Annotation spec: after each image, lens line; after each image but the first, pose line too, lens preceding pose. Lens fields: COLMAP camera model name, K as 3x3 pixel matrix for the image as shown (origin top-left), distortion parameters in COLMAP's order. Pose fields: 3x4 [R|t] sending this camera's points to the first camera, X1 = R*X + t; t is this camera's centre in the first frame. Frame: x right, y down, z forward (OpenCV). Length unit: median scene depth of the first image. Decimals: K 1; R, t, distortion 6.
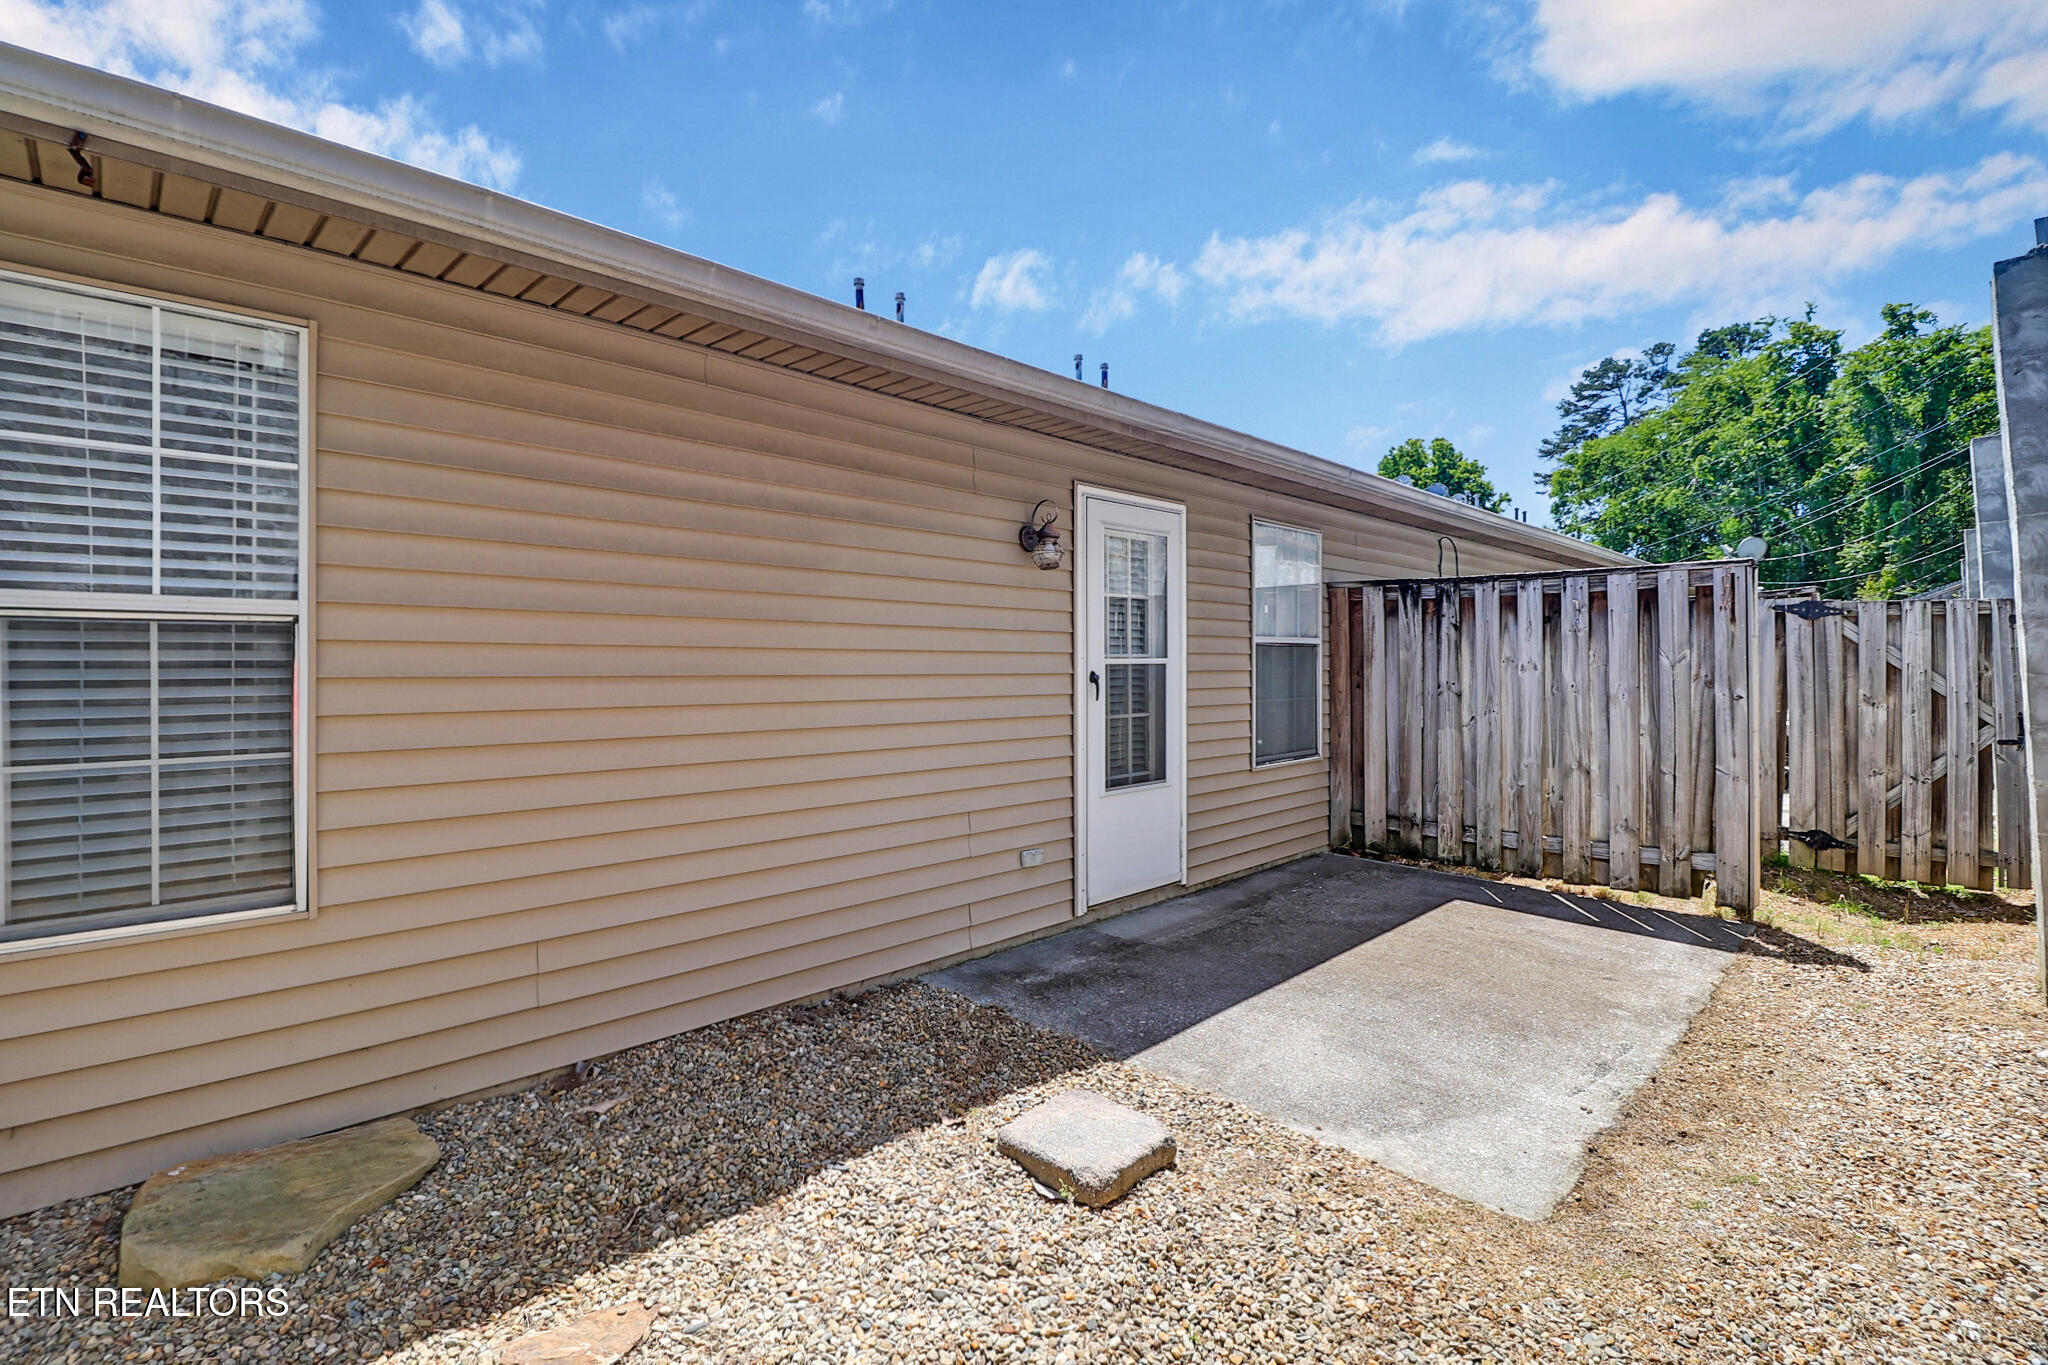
lens RADIAL K [[919.8, 0, 1010.4], [0, 919.8, 653.0], [0, 0, 1]] dist [0.002582, -0.015261]
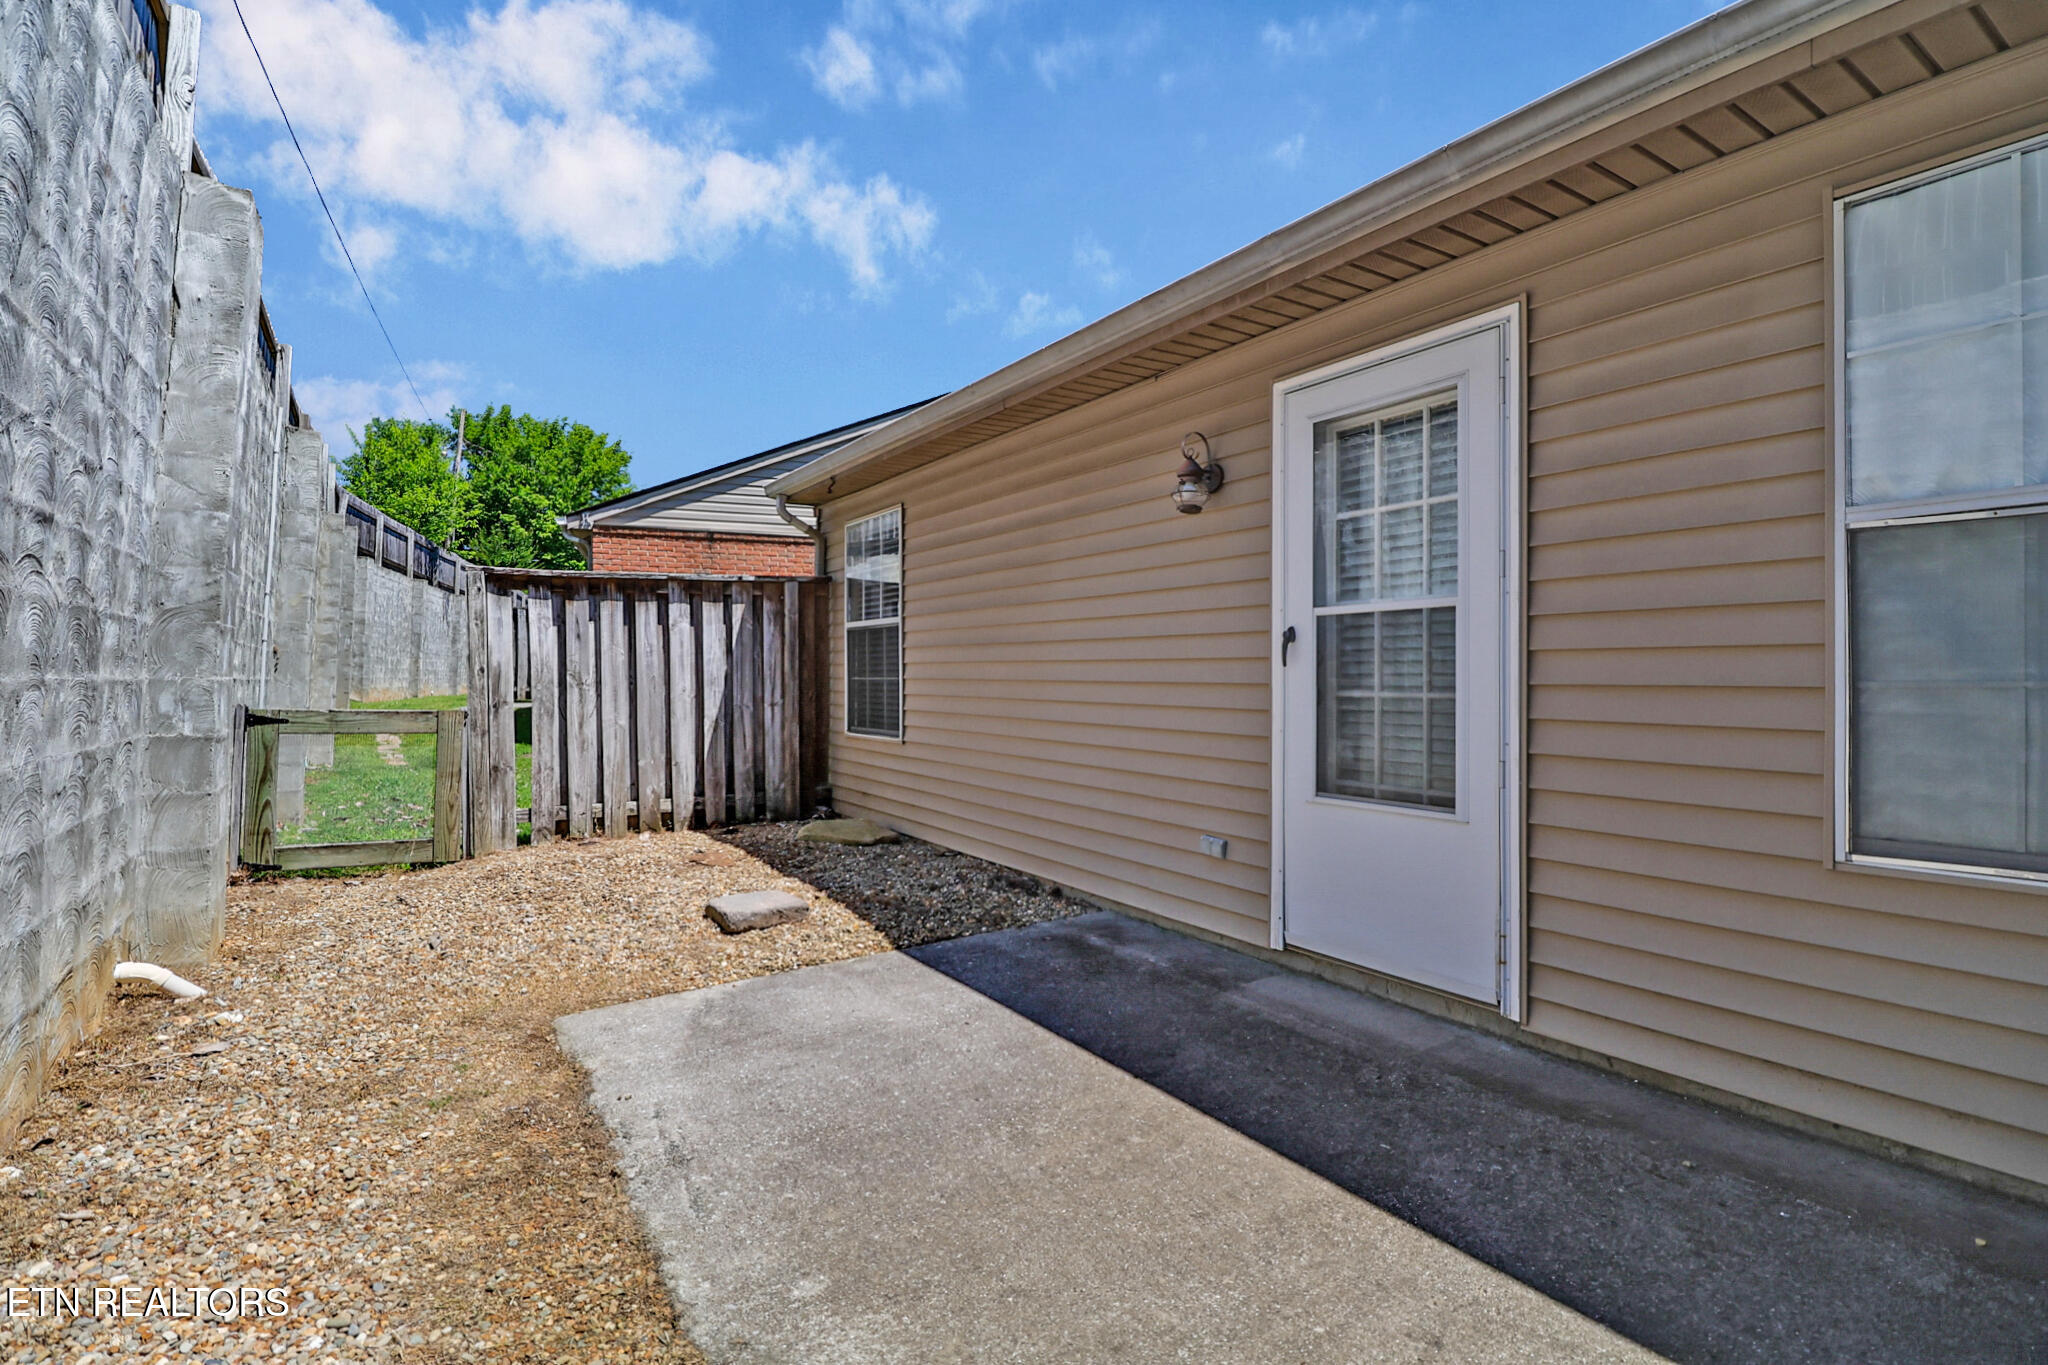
lens RADIAL K [[939.2, 0, 1021.8], [0, 939.2, 661.3], [0, 0, 1]] dist [0.001773, -0.016752]
pose [[-0.182199, -0.019119, -0.983076, 1.037603], [0.005151, 0.999779, -0.020399, 0.073940], [0.983248, -0.008780, -0.182060, 1.104164]]
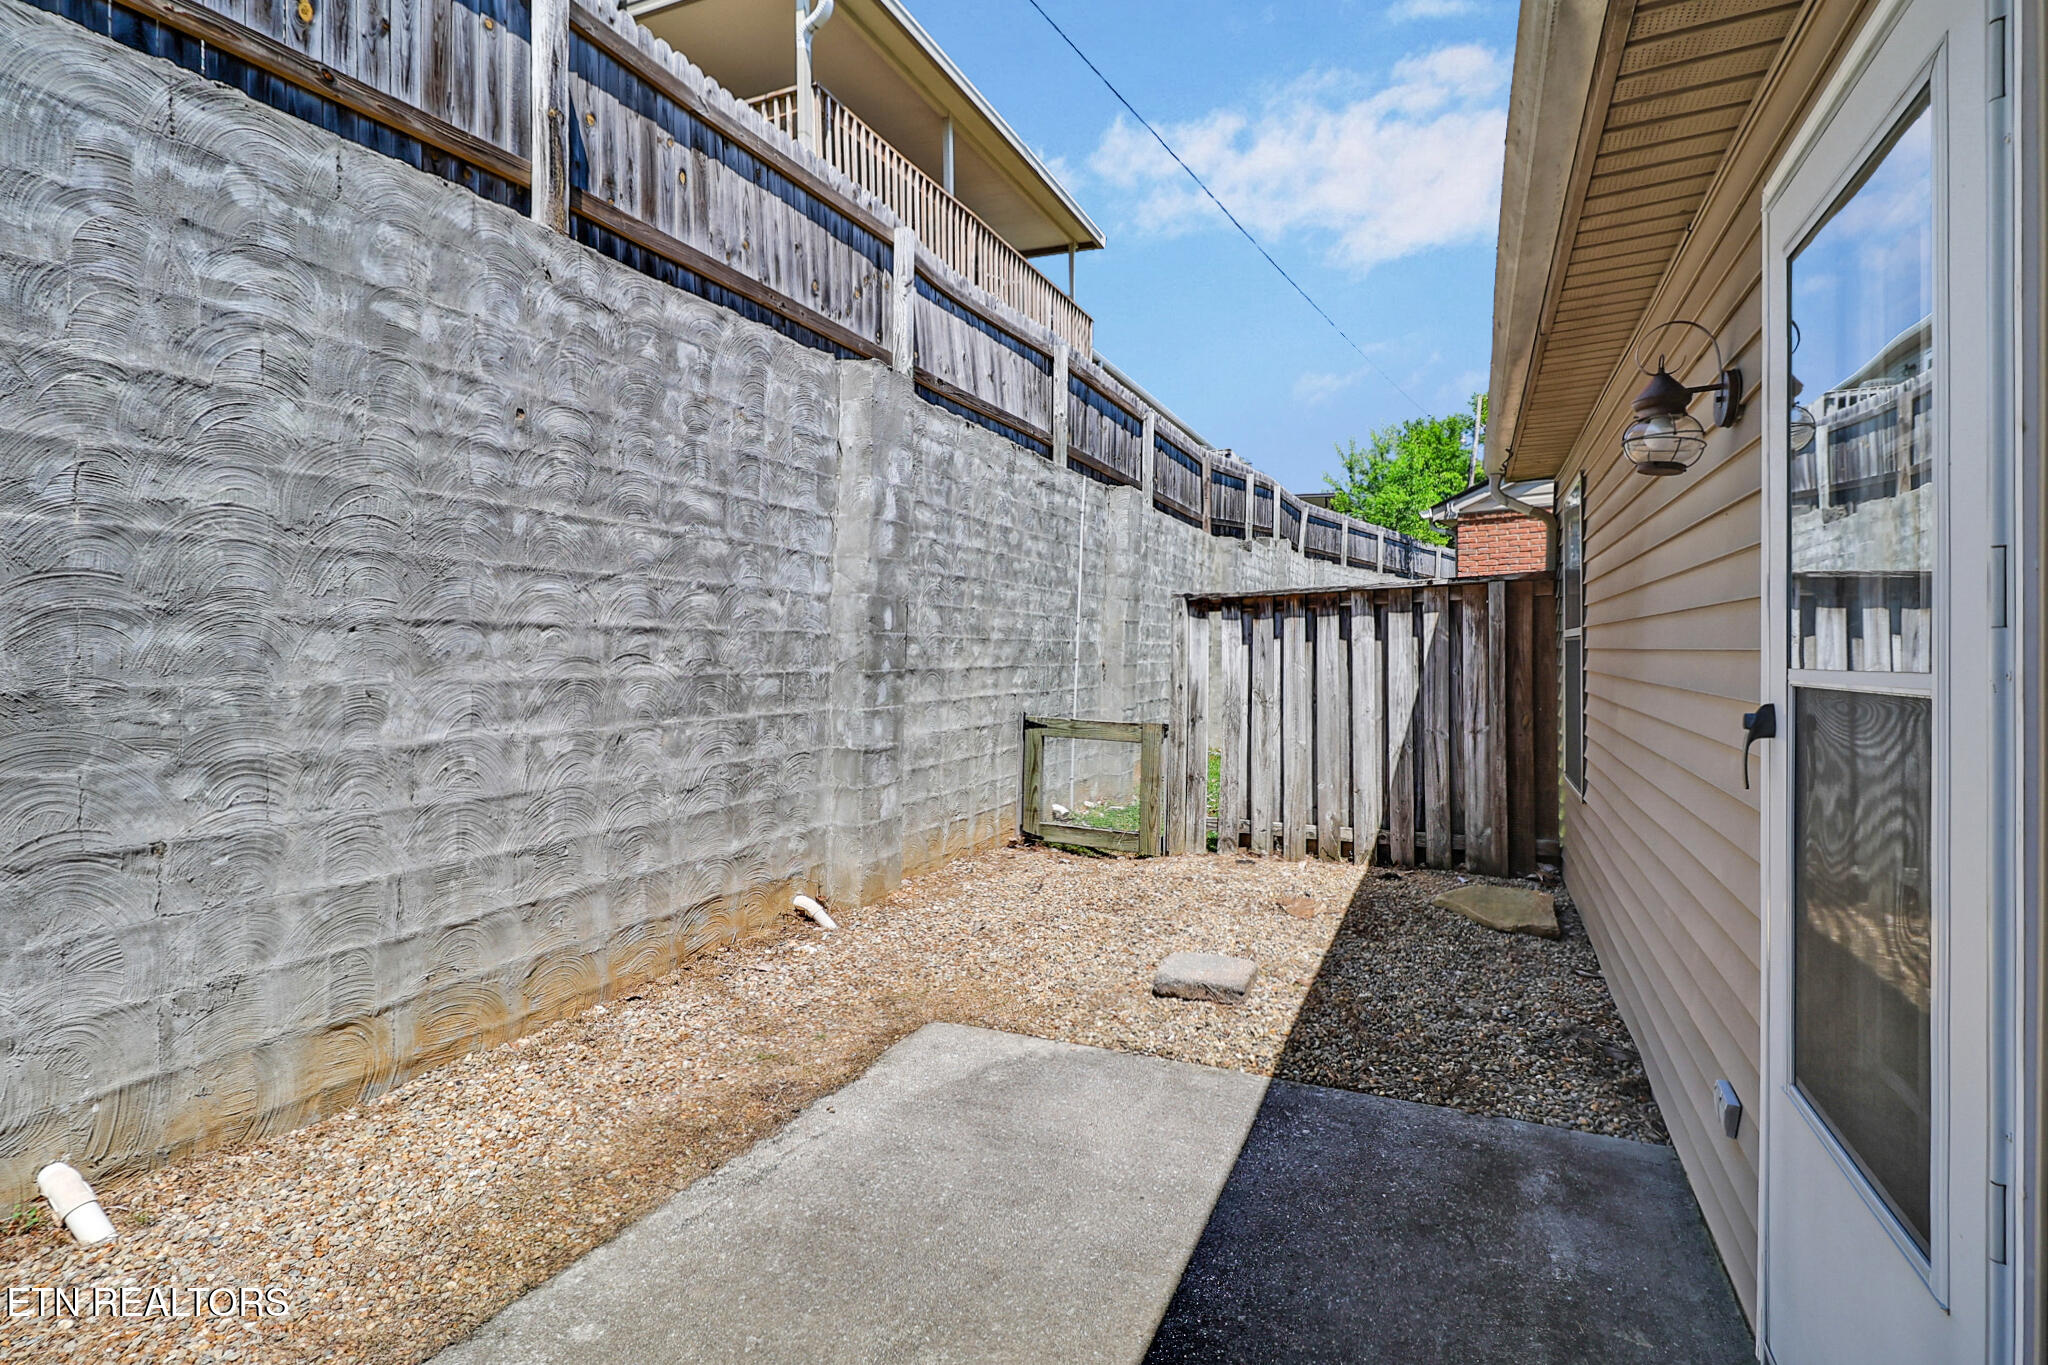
lens RADIAL K [[958.3, 0, 1011.6], [0, 958.3, 653.6], [0, 0, 1]] dist [0.002746, -0.010401]
pose [[-0.940971, 0.000476, -0.338486, 0.572533], [0.002862, 0.999974, -0.006550, 0.003391], [0.338474, -0.007133, -0.940949, 1.479052]]
